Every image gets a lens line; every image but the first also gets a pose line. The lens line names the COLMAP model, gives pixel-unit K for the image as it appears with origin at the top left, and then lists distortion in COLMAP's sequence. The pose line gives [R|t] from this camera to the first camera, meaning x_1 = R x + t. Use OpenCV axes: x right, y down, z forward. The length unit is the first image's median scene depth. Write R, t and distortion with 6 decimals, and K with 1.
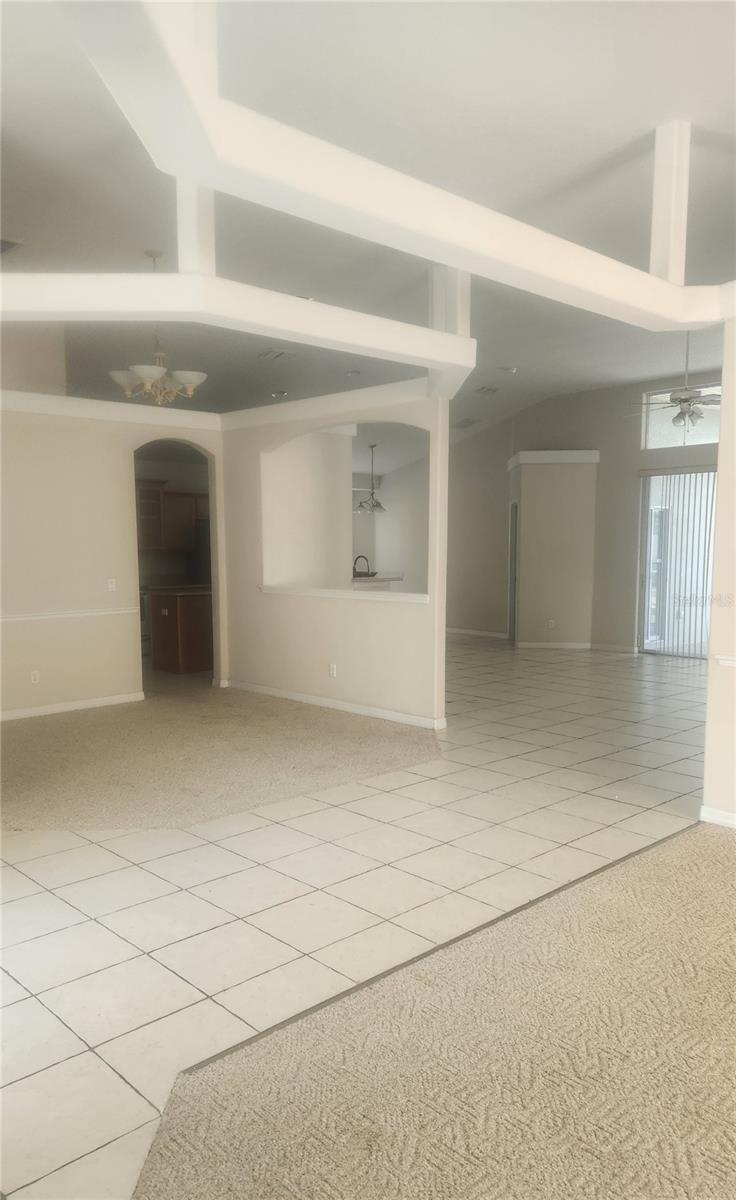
lens RADIAL K [[874.6, 0, 357.5], [0, 874.6, 587.4], [0, 0, 1]] dist [0.043337, -0.001010]
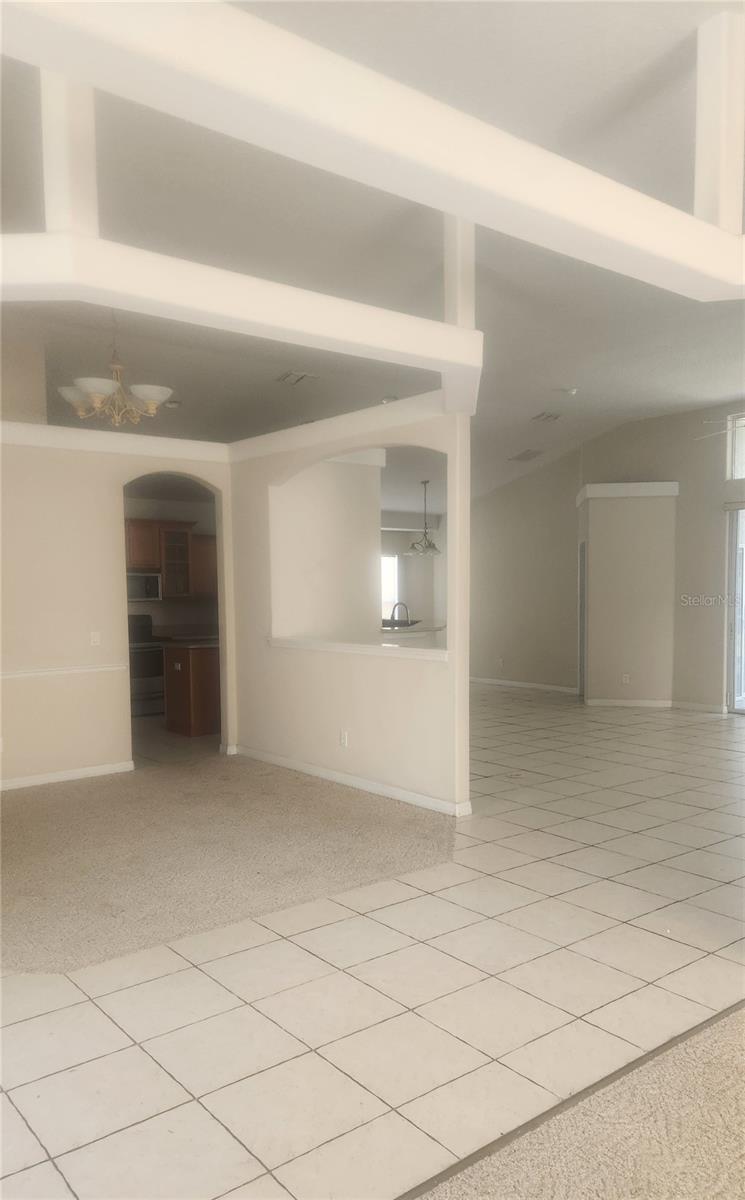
lens RADIAL K [[882.3, 0, 375.0], [0, 882.3, 600.1], [0, 0, 1]] dist [0.059089, -0.048022]
pose [[0.996457, -0.004636, -0.083977, 0.072497], [0.001573, 0.999332, -0.036503, -0.008160], [0.084091, 0.036241, 0.995799, 0.142593]]
